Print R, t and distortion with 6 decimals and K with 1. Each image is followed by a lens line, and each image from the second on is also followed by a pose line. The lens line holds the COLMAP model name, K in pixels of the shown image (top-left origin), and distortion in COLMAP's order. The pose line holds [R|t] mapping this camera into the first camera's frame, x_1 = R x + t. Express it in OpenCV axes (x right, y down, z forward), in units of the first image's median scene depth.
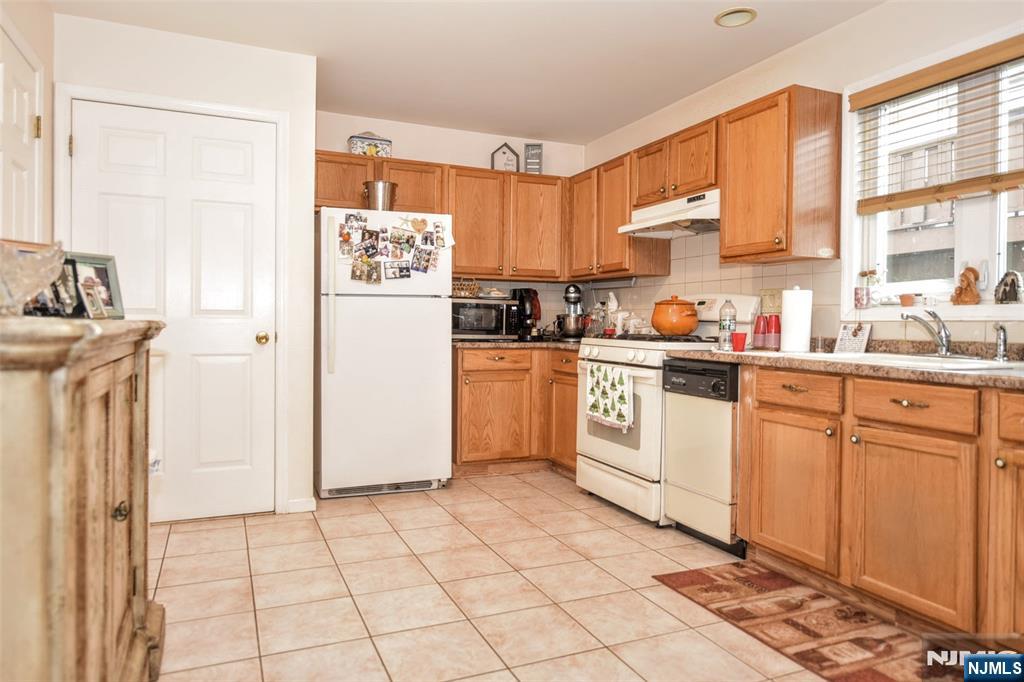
lens RADIAL K [[640.4, 0, 507.7], [0, 640.4, 334.0], [0, 0, 1]] dist [0.006158, 0.004439]
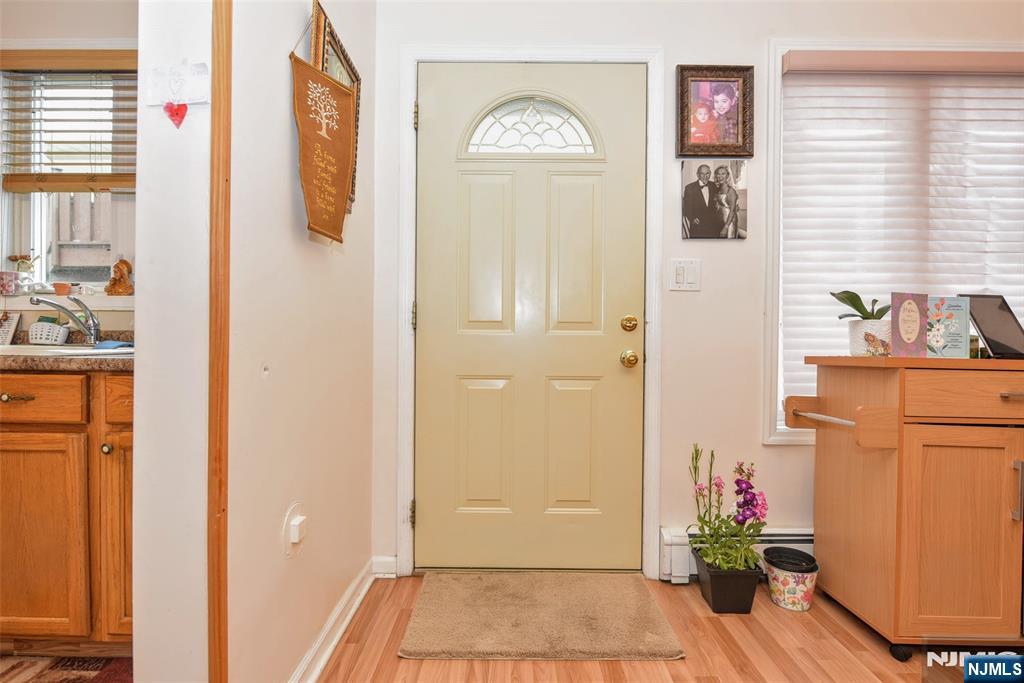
lens RADIAL K [[511.3, 0, 511.7], [0, 511.3, 341.1], [0, 0, 1]] dist [0.000557, 0.000200]
pose [[0.395149, -0.009251, 0.918571, 0.282592], [0.006160, 0.999953, 0.007421, 0.034776], [-0.918597, 0.002726, 0.395187, 0.131461]]
